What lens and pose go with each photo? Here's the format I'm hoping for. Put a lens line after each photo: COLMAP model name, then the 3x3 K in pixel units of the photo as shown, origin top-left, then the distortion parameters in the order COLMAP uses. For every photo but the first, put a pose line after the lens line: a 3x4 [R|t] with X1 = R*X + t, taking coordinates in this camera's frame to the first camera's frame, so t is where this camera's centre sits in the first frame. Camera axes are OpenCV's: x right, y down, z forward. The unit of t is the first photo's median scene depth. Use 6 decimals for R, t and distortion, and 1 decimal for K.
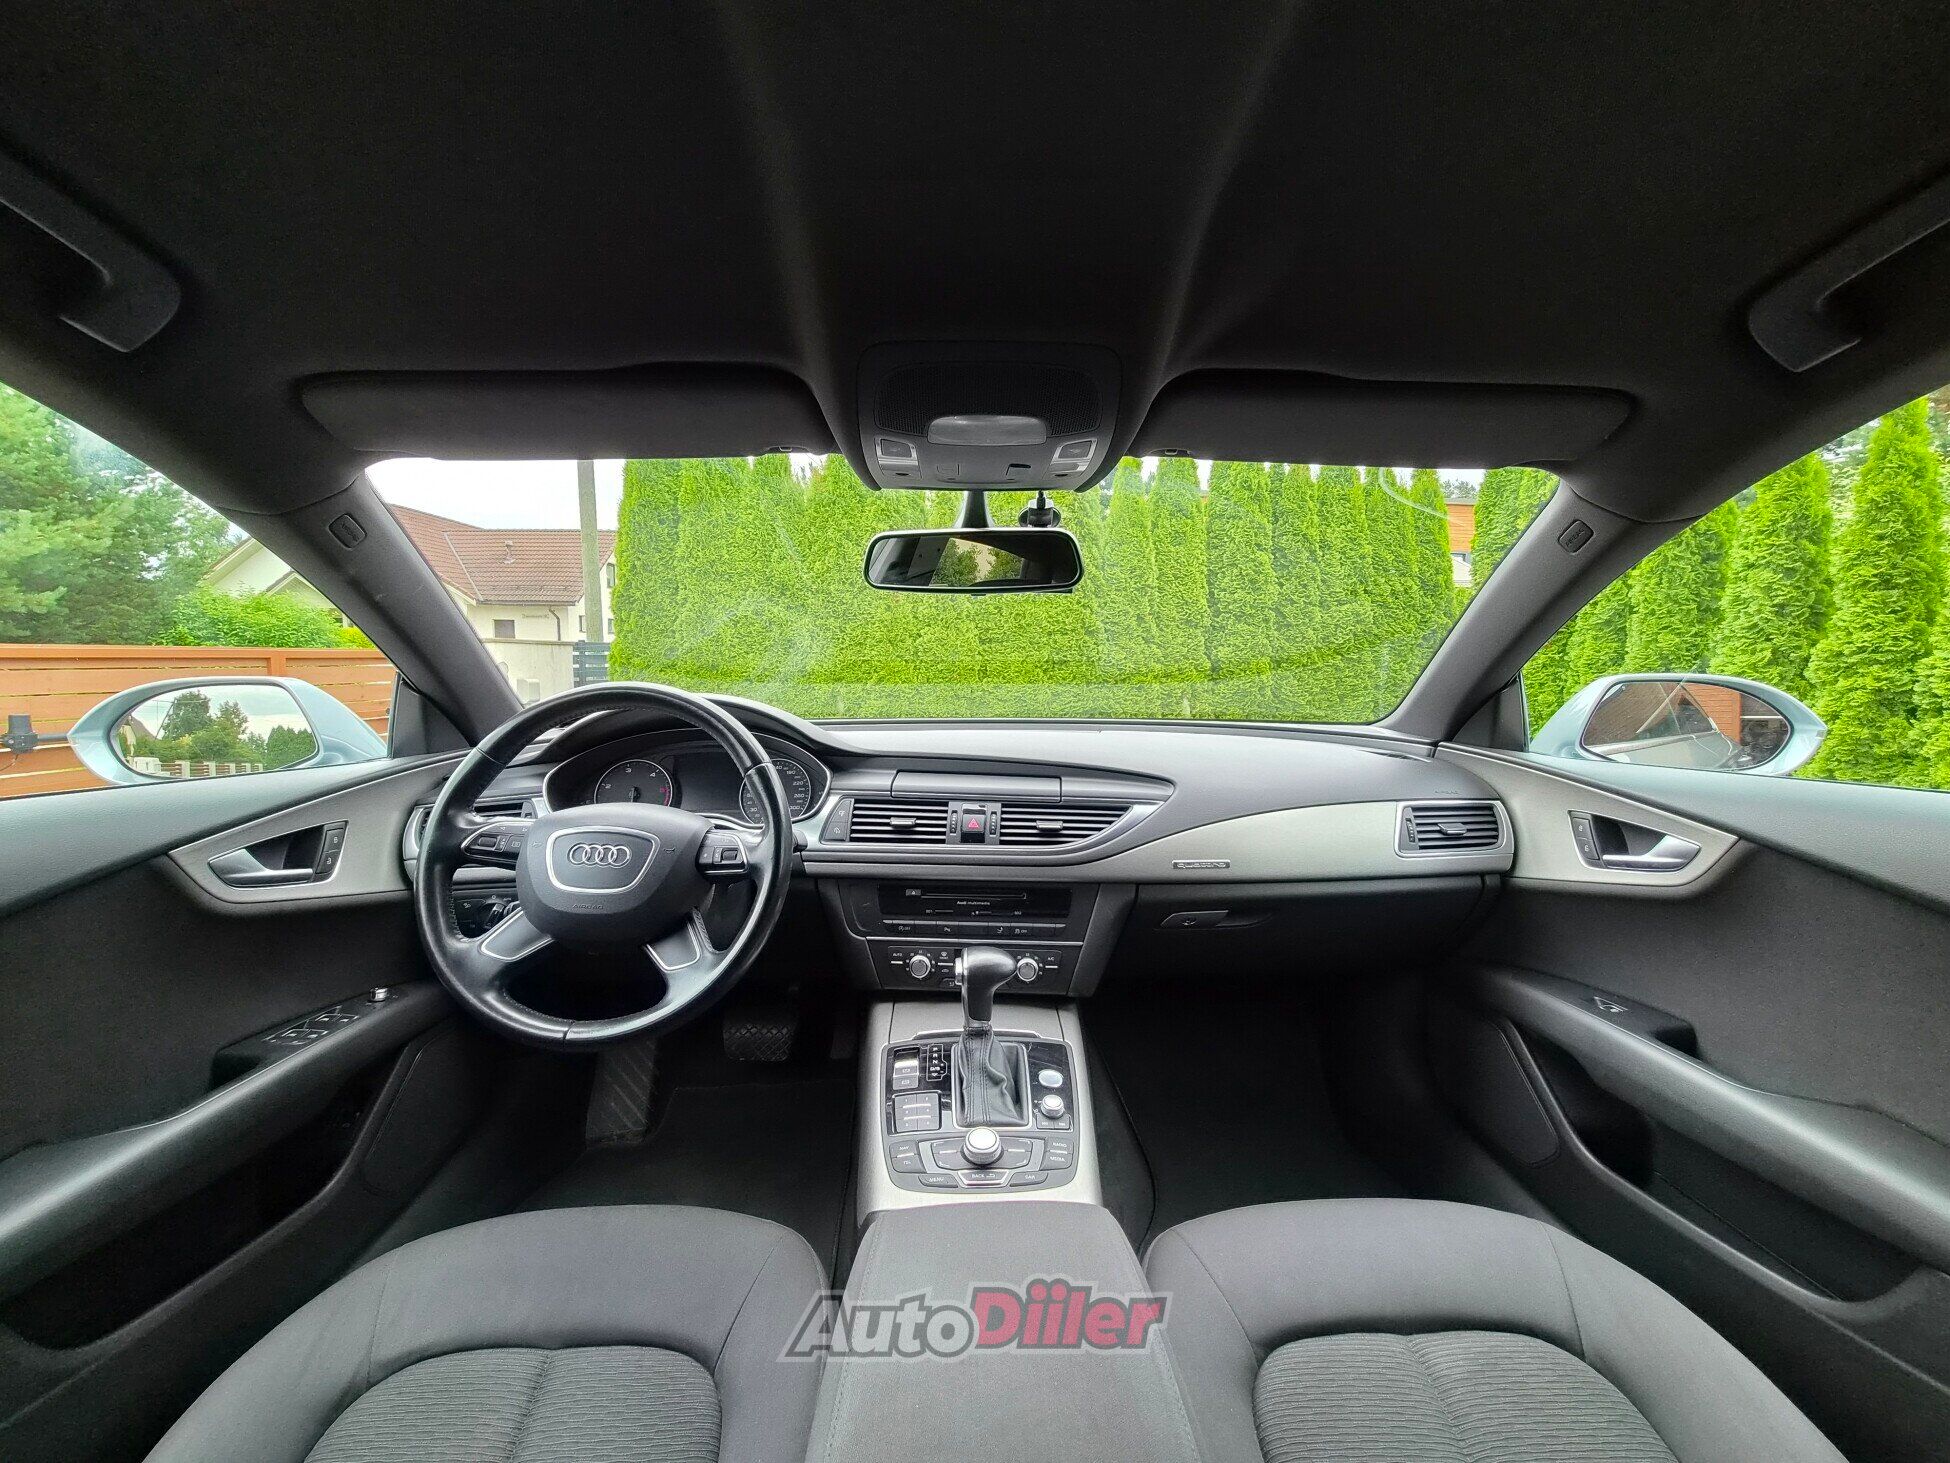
lens RADIAL K [[790.6, 0, 978.4], [0, 790.6, 714.7], [0, 0, 1]] dist [-0.001350, 0.000172]
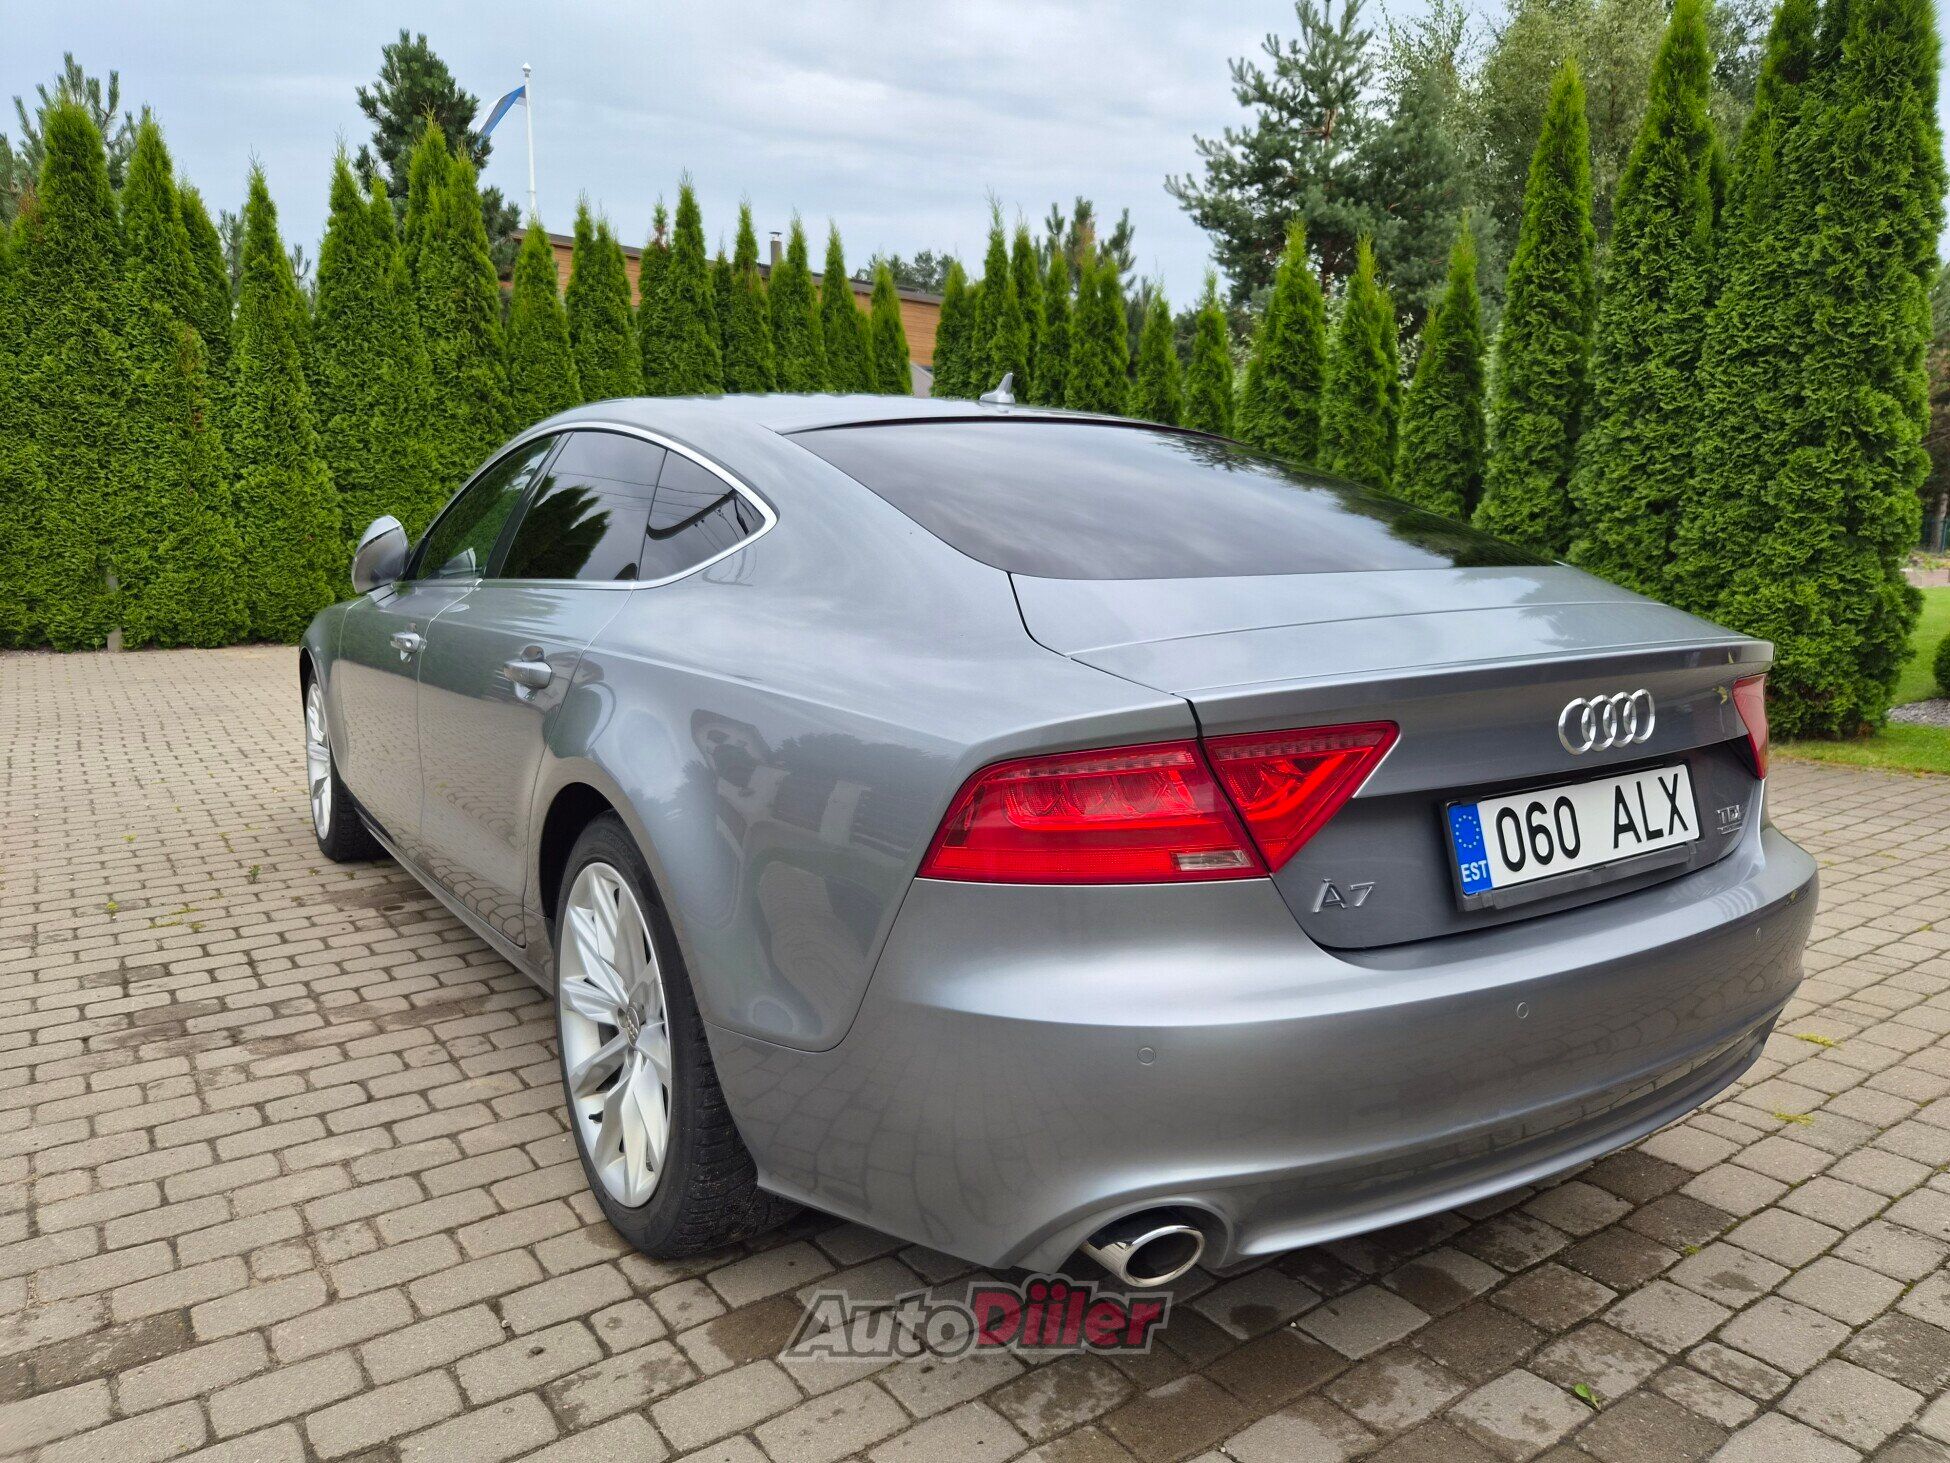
lens RADIAL K [[1310.7, 0, 979.3], [0, 1310.7, 724.6], [0, 0, 1]] dist [0.086026, -0.069789]
pose [[0.845755, -0.077081, 0.527975, -1.336252], [0.027214, 0.994454, 0.101592, 0.110131], [-0.532877, -0.071553, 0.843162, -2.784541]]
